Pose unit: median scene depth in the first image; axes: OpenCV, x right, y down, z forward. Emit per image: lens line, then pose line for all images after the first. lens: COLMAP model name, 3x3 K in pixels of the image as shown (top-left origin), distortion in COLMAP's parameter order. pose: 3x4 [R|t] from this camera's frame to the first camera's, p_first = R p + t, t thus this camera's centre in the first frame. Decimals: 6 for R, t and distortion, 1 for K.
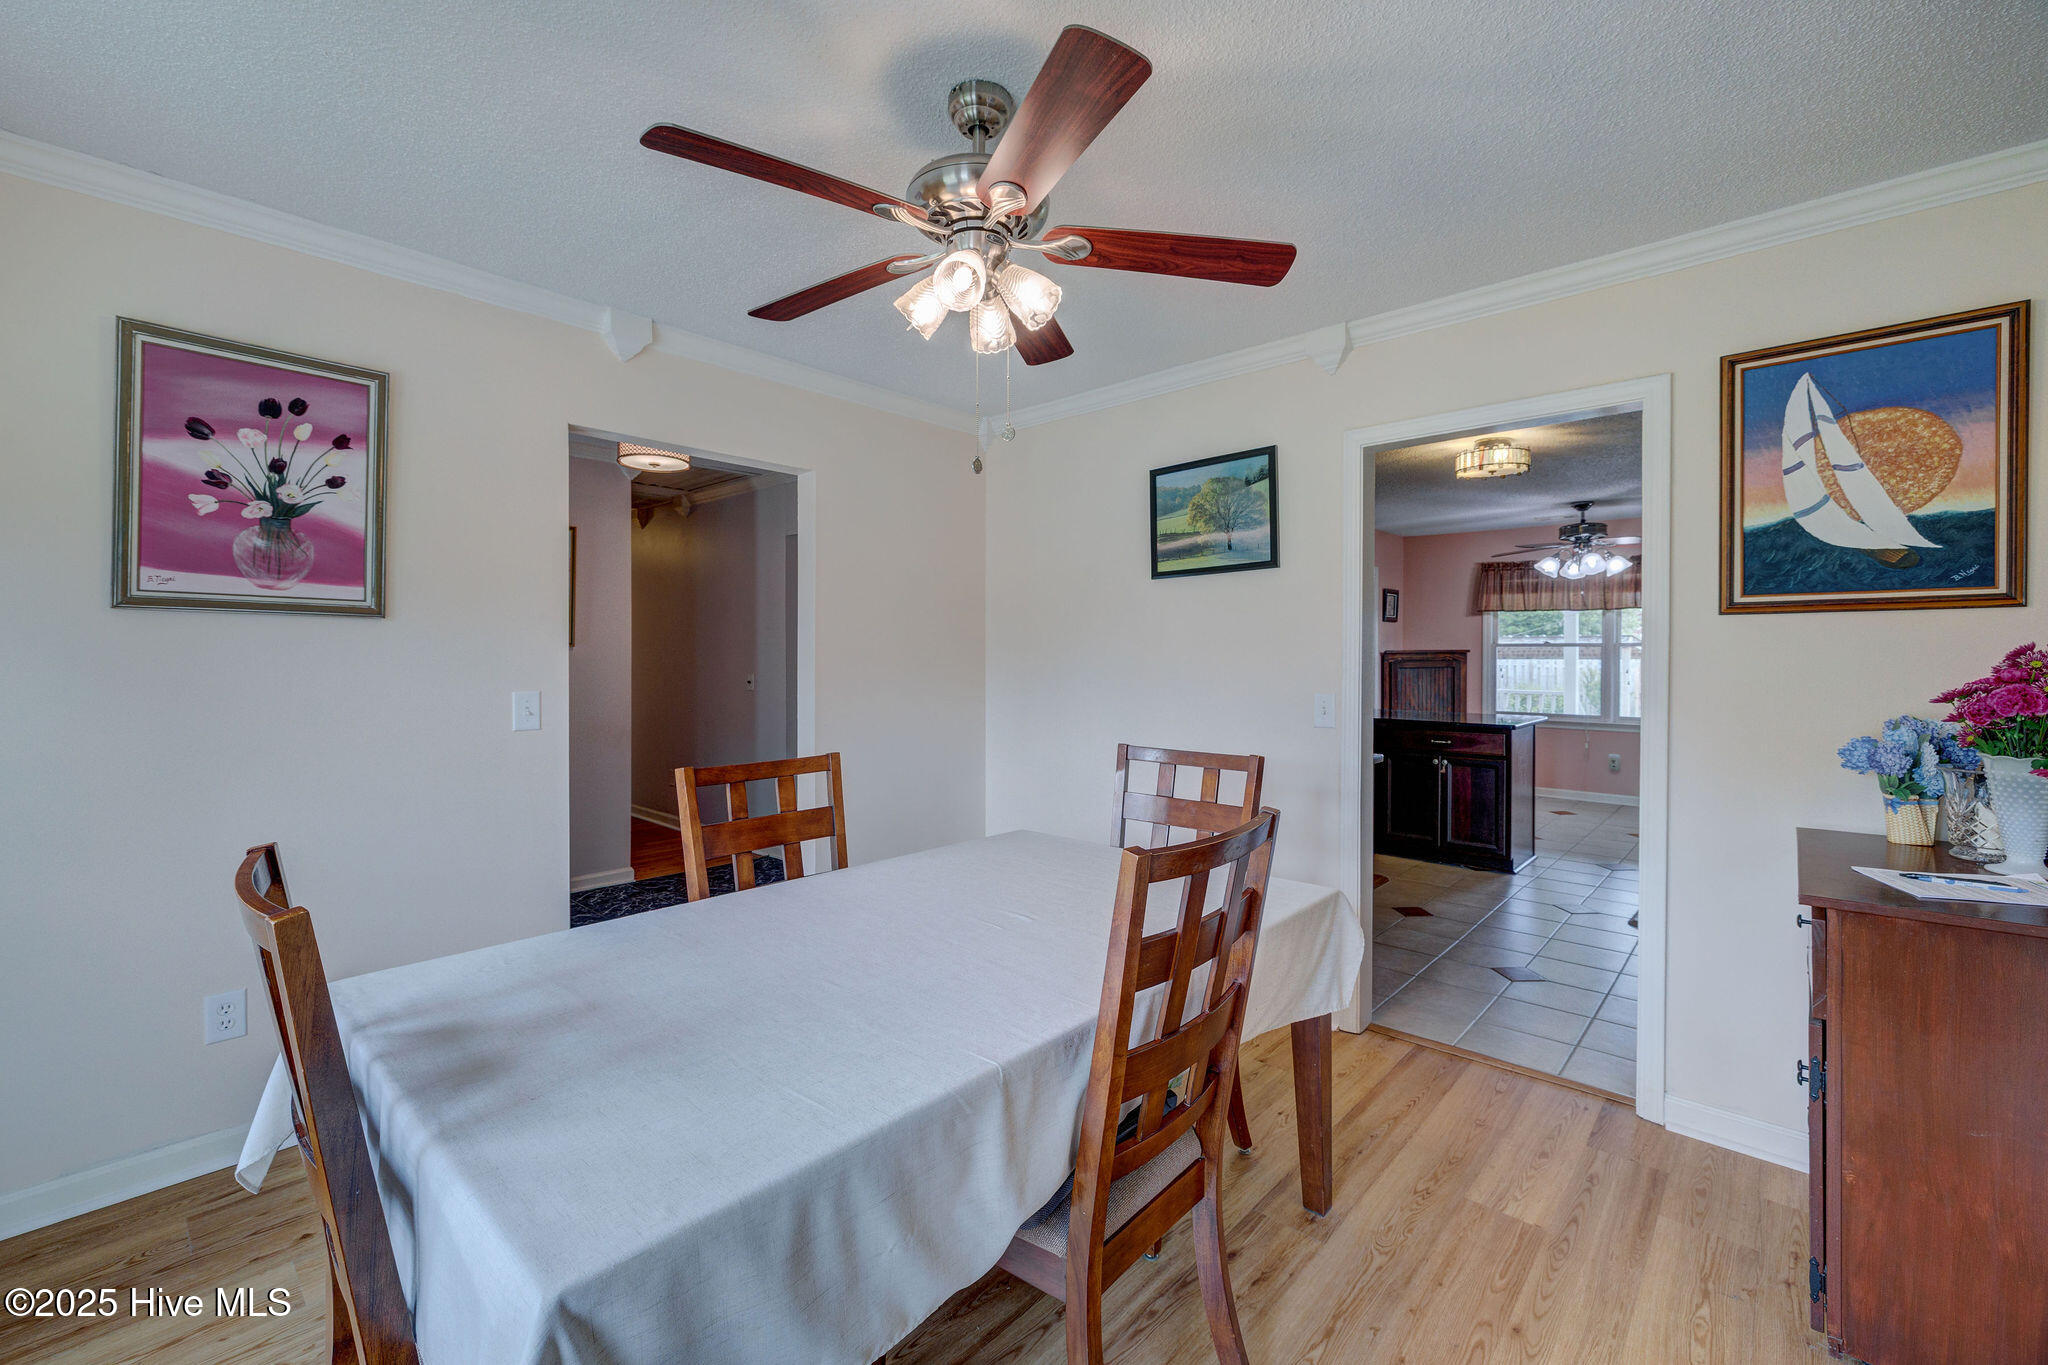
lens RADIAL K [[855.3, 0, 1006.4], [0, 855.3, 659.6], [0, 0, 1]] dist [-0.001861, -0.000053]
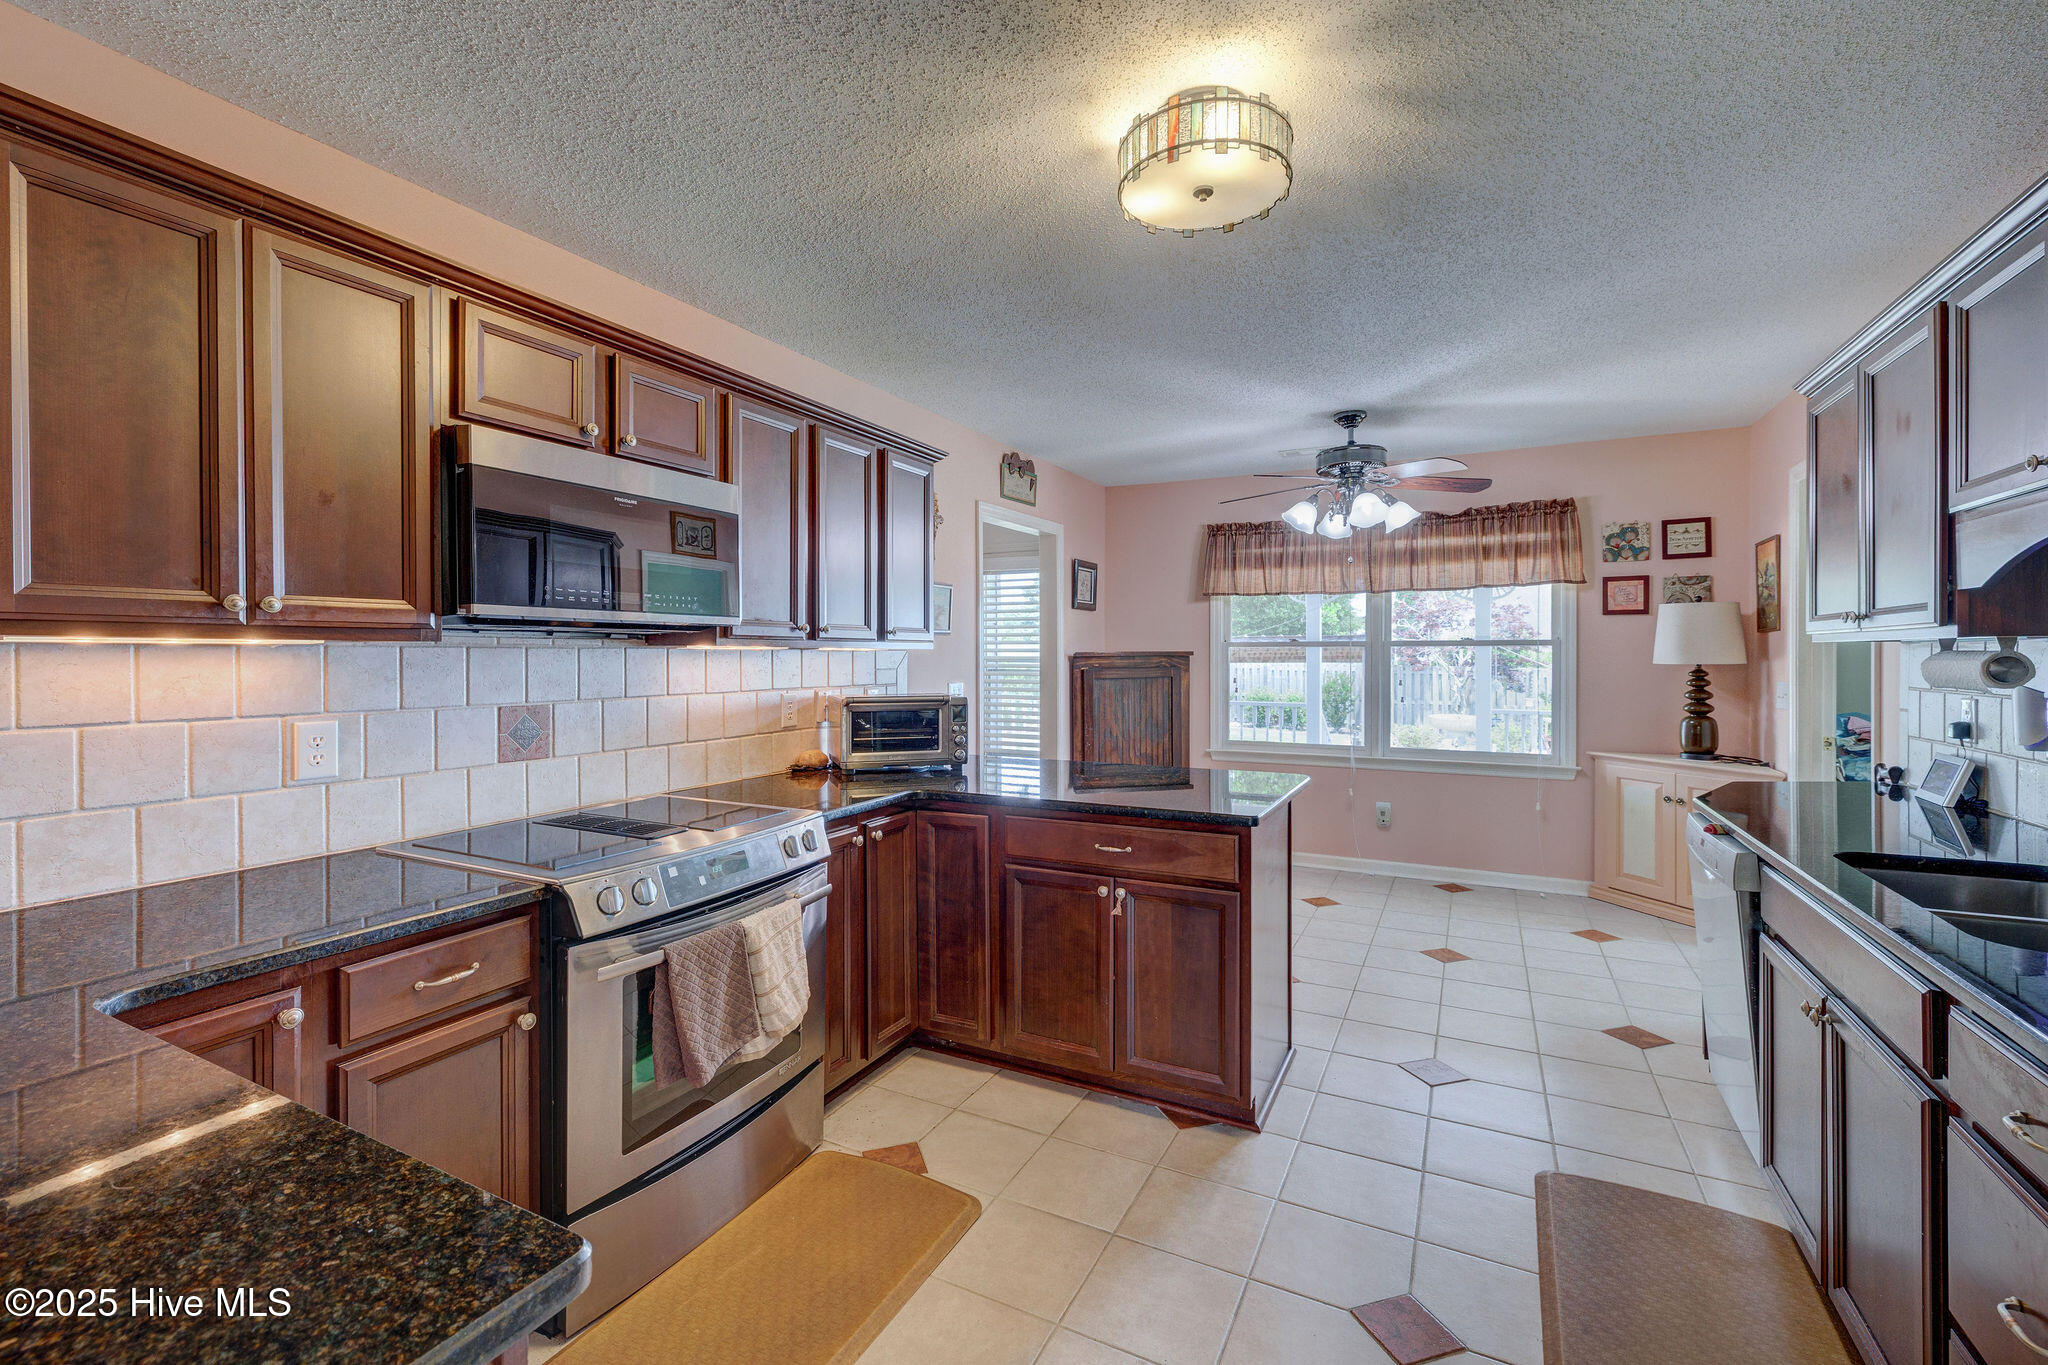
lens RADIAL K [[855.3, 0, 1006.4], [0, 855.3, 659.6], [0, 0, 1]] dist [-0.001861, -0.000053]
pose [[0.966737, -0.001774, 0.255766, 0.236507], [0.001993, 0.999998, -0.000596, -0.004993], [-0.255765, 0.001086, 0.966738, 0.400689]]
